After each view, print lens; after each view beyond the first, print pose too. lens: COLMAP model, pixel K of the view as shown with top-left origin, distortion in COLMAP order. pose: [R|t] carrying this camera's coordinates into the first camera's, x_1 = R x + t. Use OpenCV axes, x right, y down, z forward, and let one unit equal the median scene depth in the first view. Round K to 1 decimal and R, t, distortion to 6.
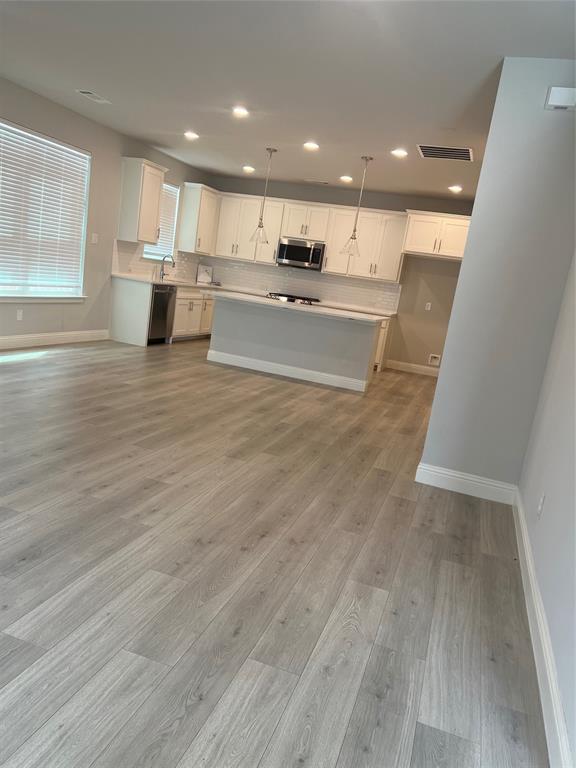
lens RADIAL K [[580.0, 0, 288.5], [0, 580.0, 389.4], [0, 0, 1]] dist [0.059559, -0.042698]
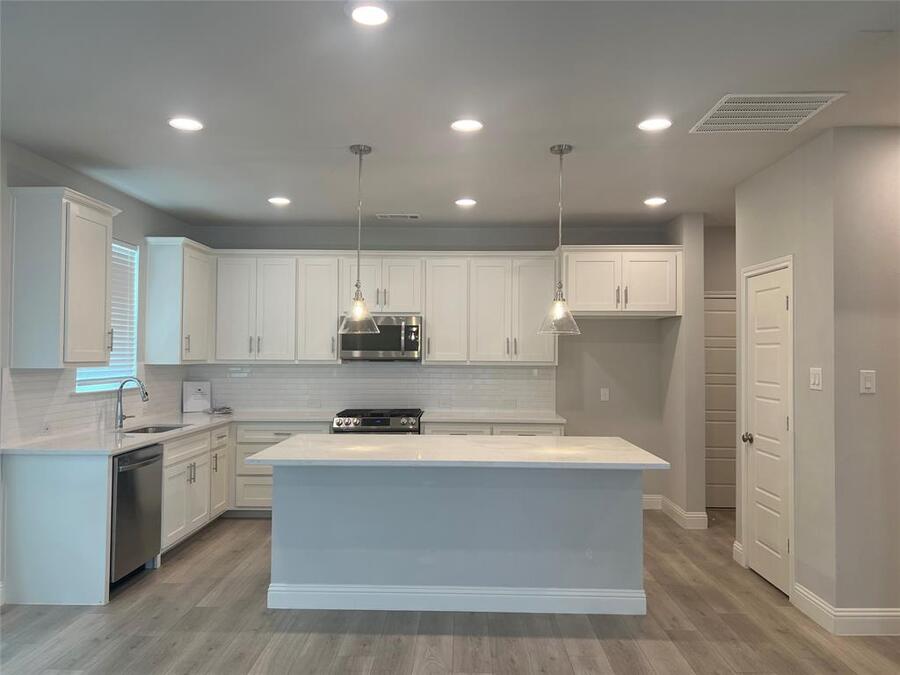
lens RADIAL K [[679.6, 0, 451.7], [0, 679.6, 338.6], [0, 0, 1]] dist [0.059559, -0.042698]
pose [[0.945402, -0.133970, 0.297098, -0.115377], [0.188815, 0.968178, -0.164254, -0.114143], [-0.265639, 0.211383, 0.940613, 0.368675]]
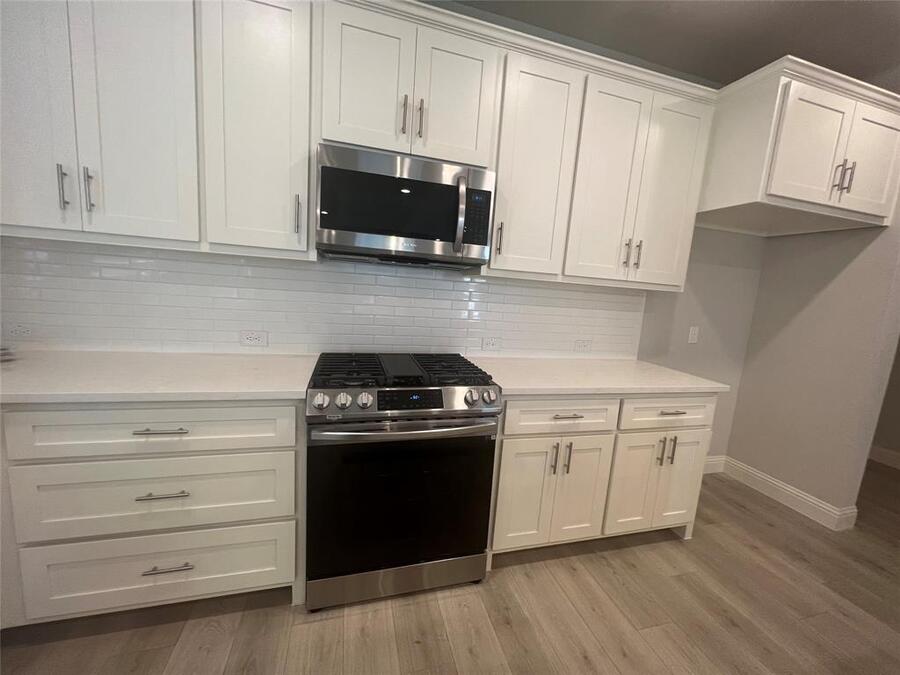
lens RADIAL K [[364.2, 0, 455.7], [0, 364.2, 339.3], [0, 0, 1]] dist [-0.002097, -0.000670]
pose [[0.825399, -0.166785, 0.539351, -0.063313], [0.155952, 0.985550, 0.066102, -0.189343], [-0.542583, 0.029552, 0.839482, 0.880108]]
